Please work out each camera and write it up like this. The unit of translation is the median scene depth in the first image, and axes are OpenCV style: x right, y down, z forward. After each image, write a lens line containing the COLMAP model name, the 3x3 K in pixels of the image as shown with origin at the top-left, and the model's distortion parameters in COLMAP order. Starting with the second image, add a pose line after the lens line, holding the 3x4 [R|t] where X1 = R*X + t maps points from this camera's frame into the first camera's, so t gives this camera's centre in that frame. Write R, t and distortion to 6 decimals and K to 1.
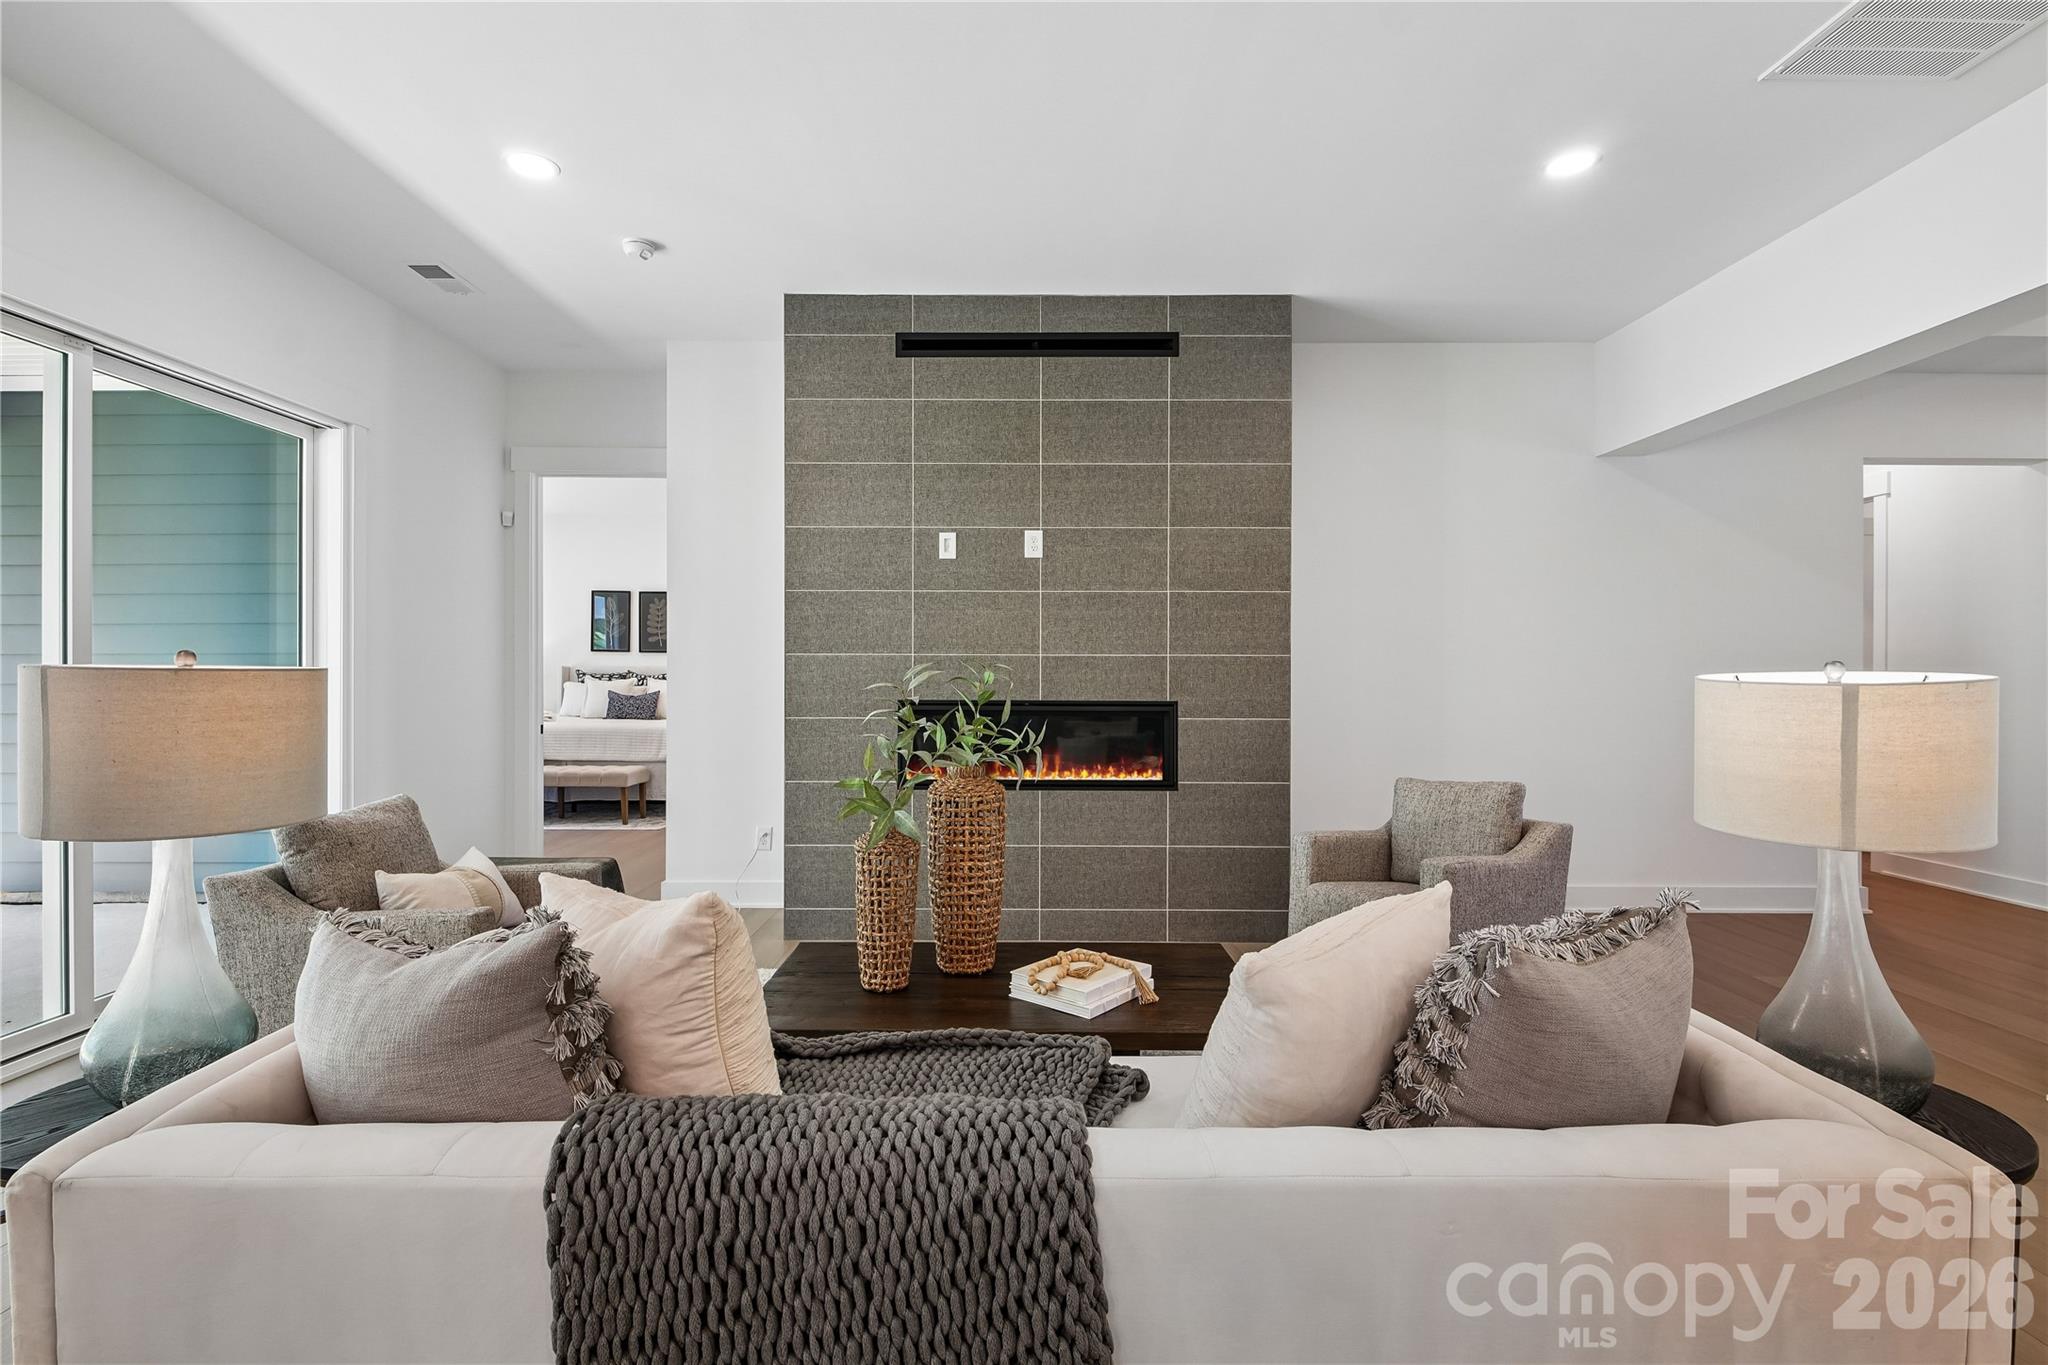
lens RADIAL K [[976.3, 0, 1011.5], [0, 976.3, 683.3], [0, 0, 1]] dist [0.009899, -0.006862]
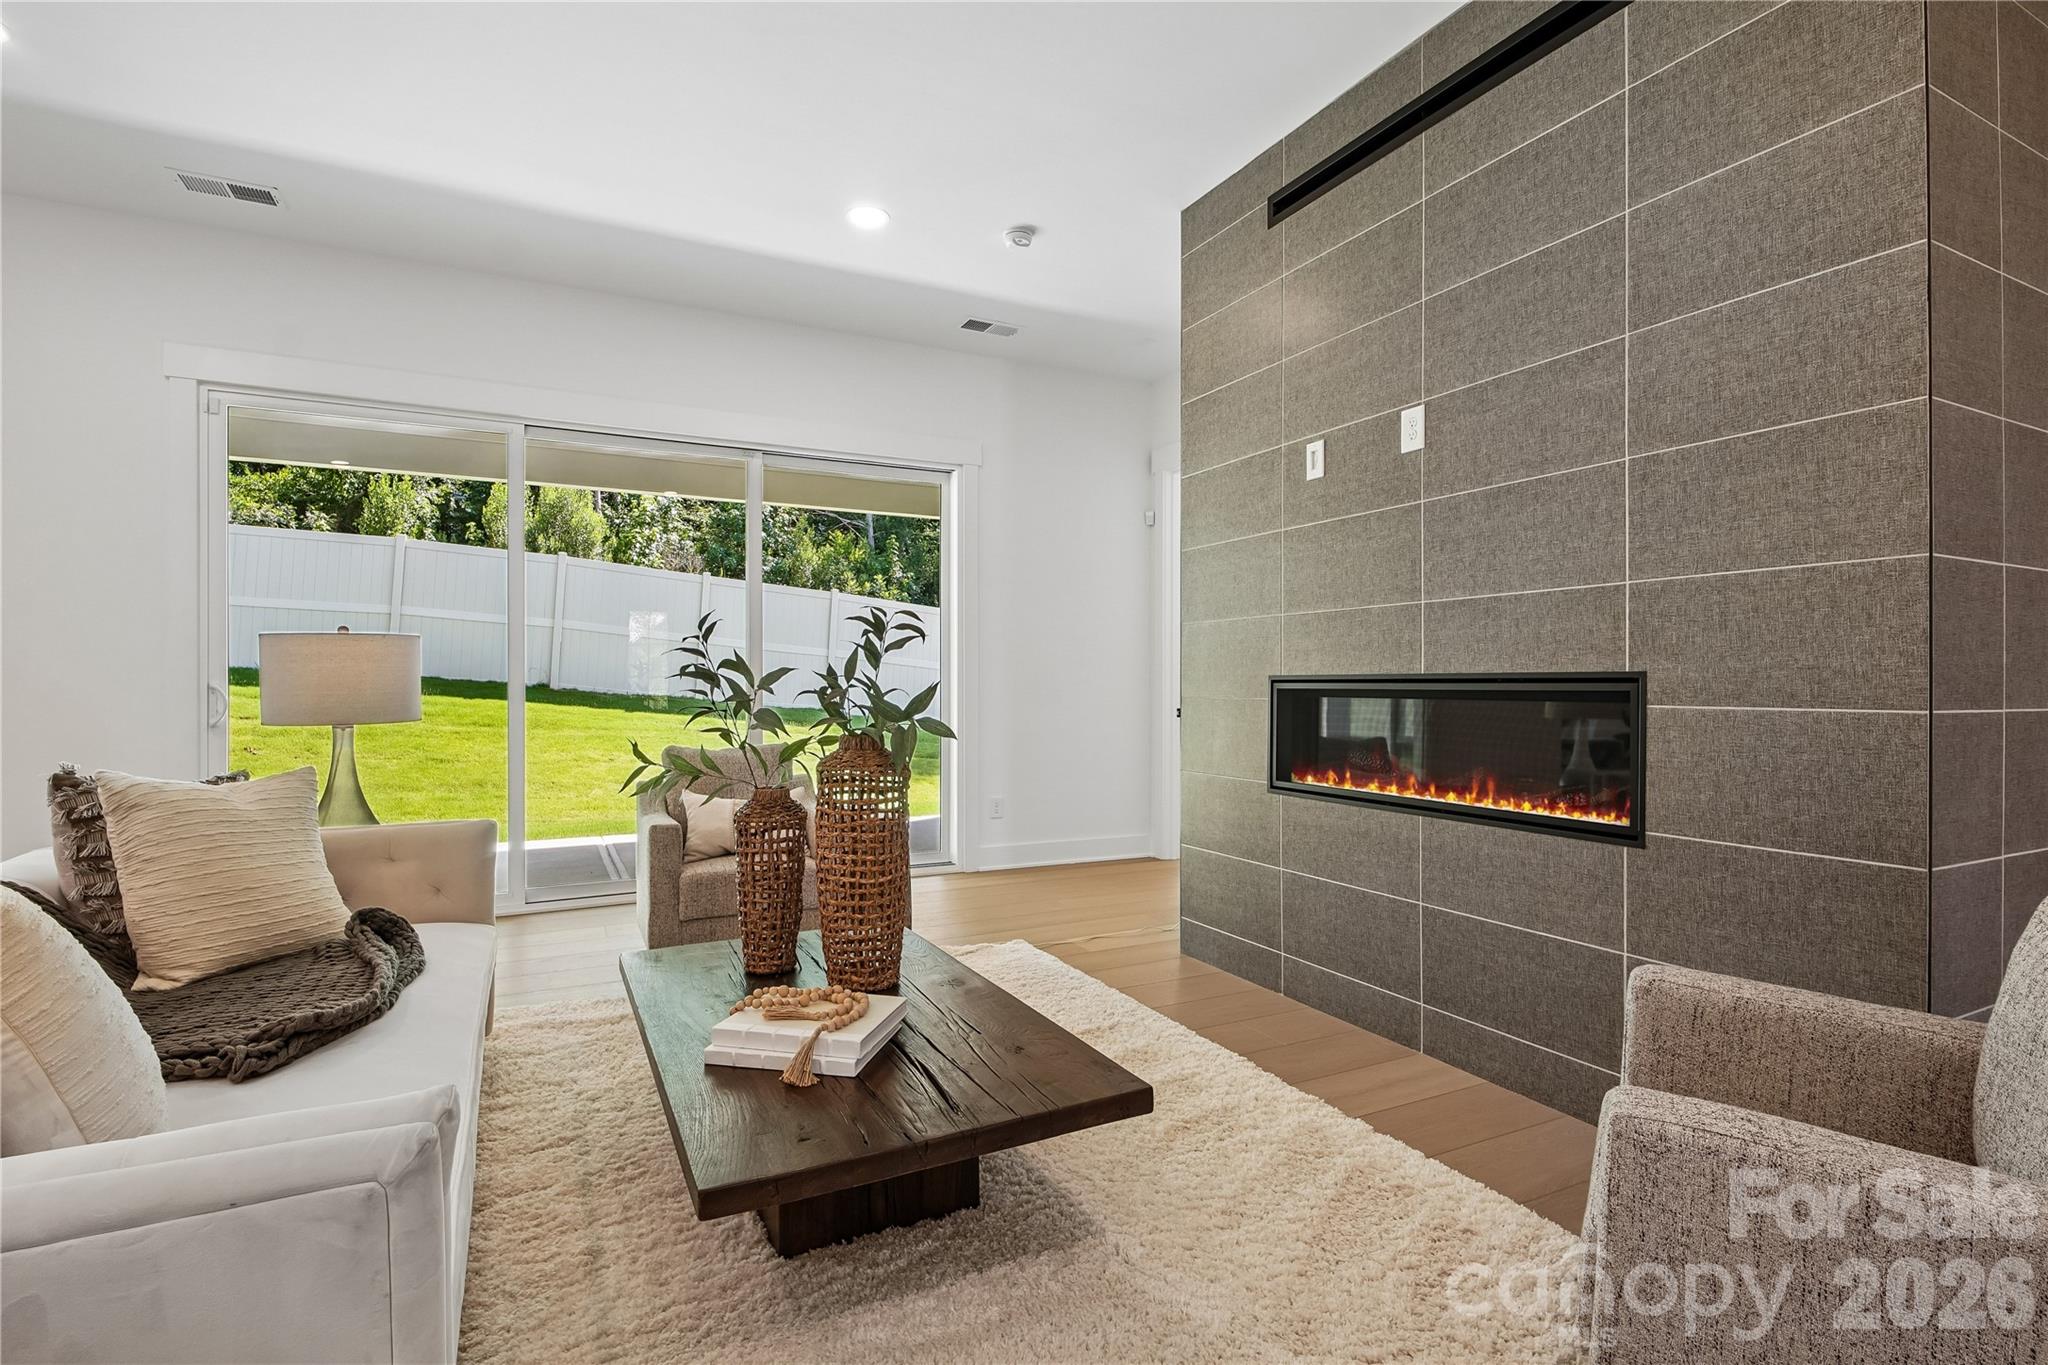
lens RADIAL K [[976.3, 0, 1004.8], [0, 976.3, 685.2], [0, 0, 1]] dist [0.009899, -0.006862]
pose [[0.439774, -0.003665, -0.898101, 0.479720], [-0.005321, 0.999963, -0.006686, 0.030517], [0.898093, 0.007719, 0.439739, 0.479196]]
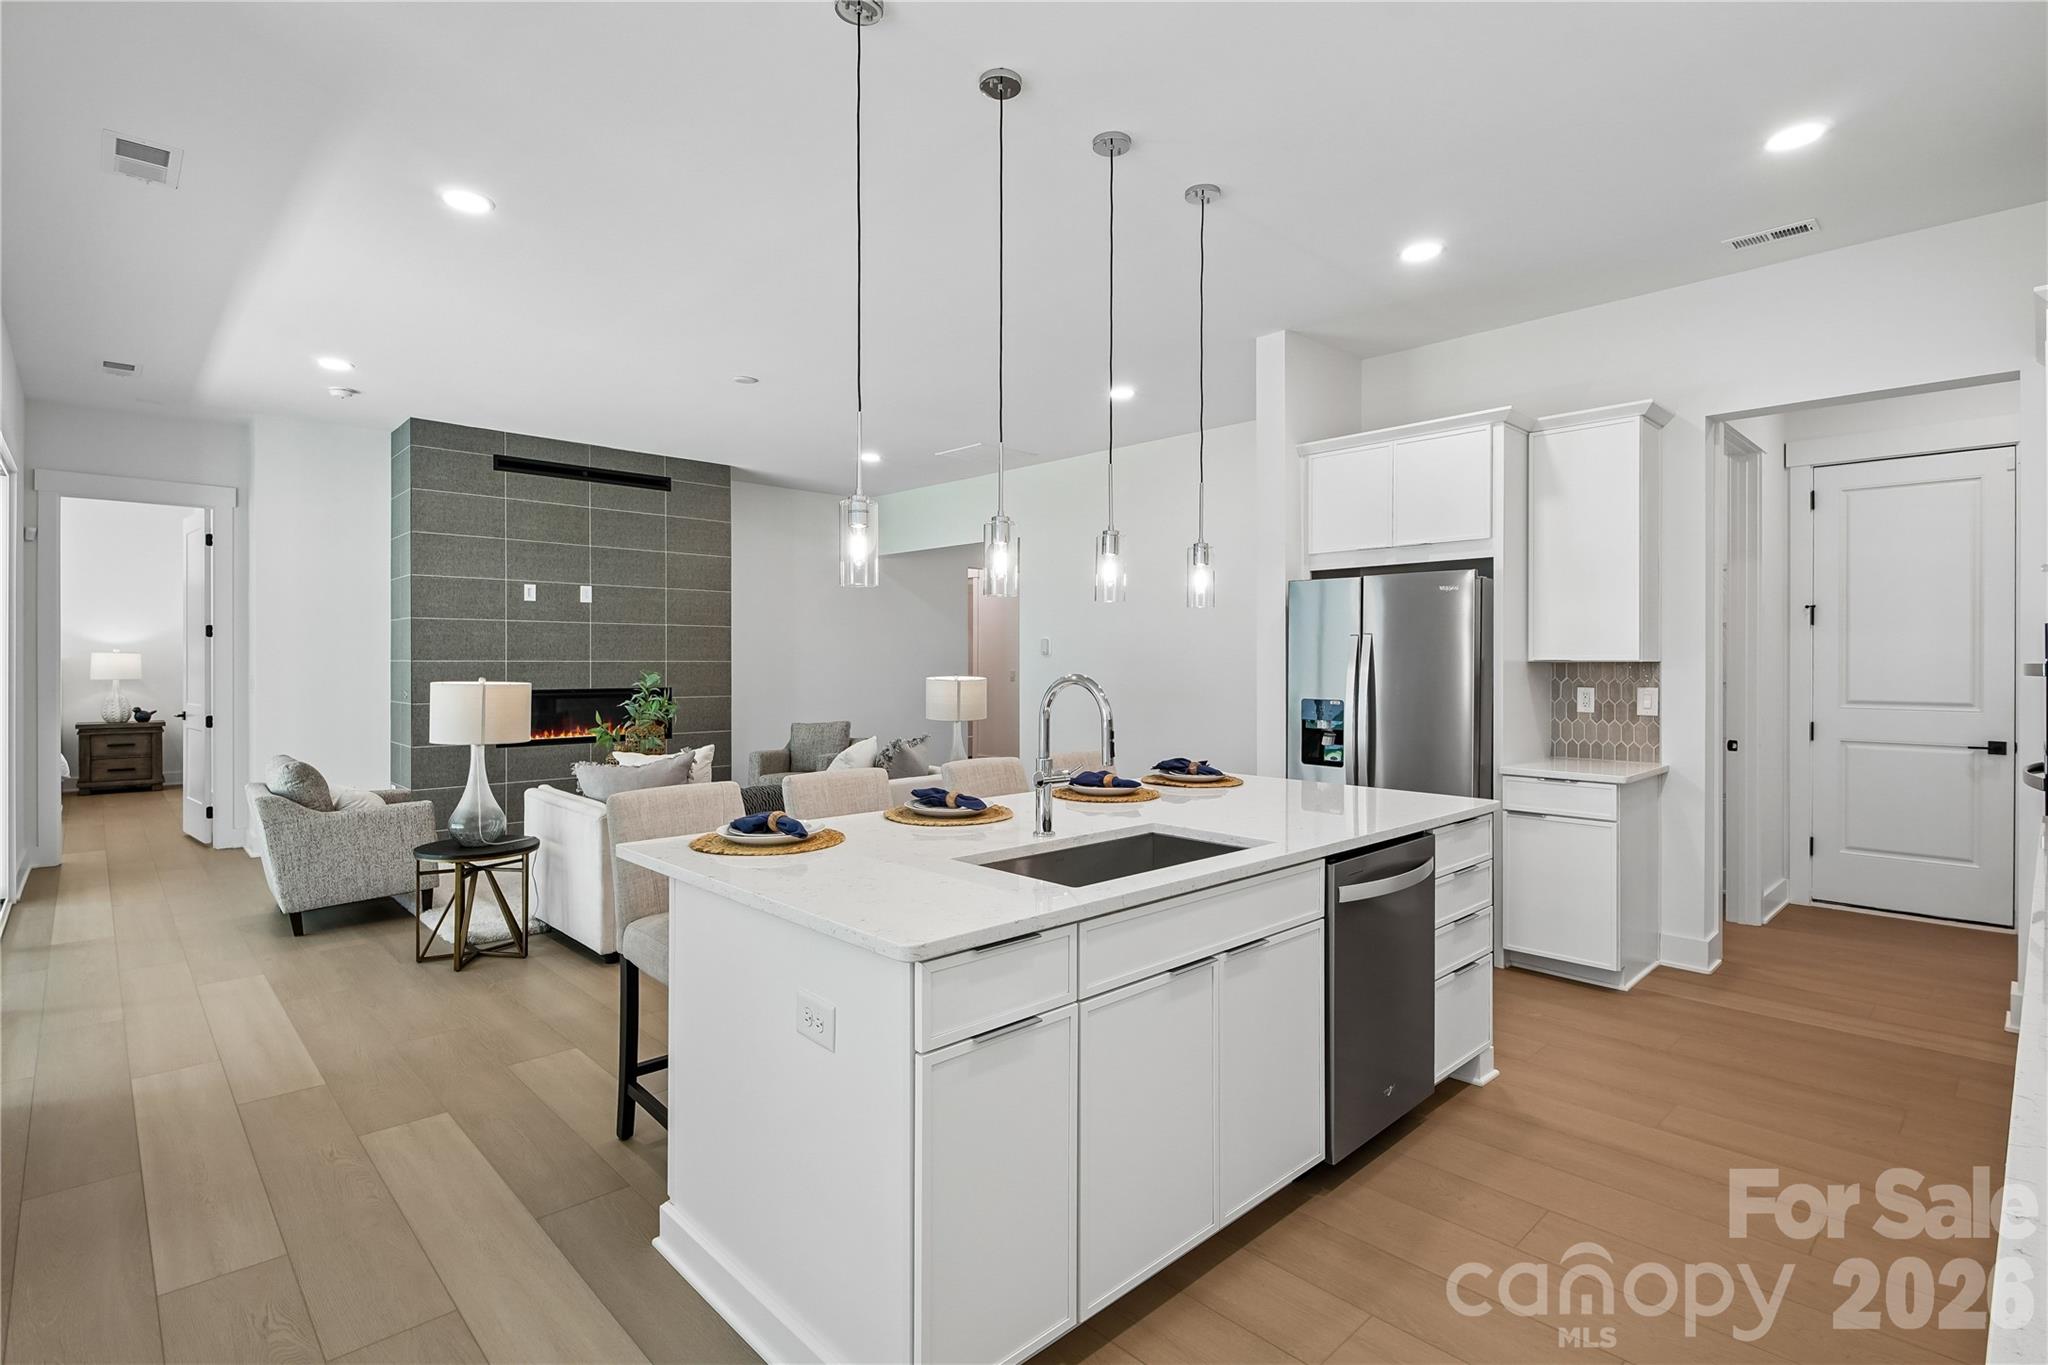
lens RADIAL K [[976.3, 0, 1022.8], [0, 976.3, 667.7], [0, 0, 1]] dist [0.009899, -0.006862]
pose [[0.722853, -0.006226, 0.690974, -0.587931], [0.003571, 0.999980, 0.005275, -0.024382], [-0.690993, -0.001345, 0.722860, -0.709182]]
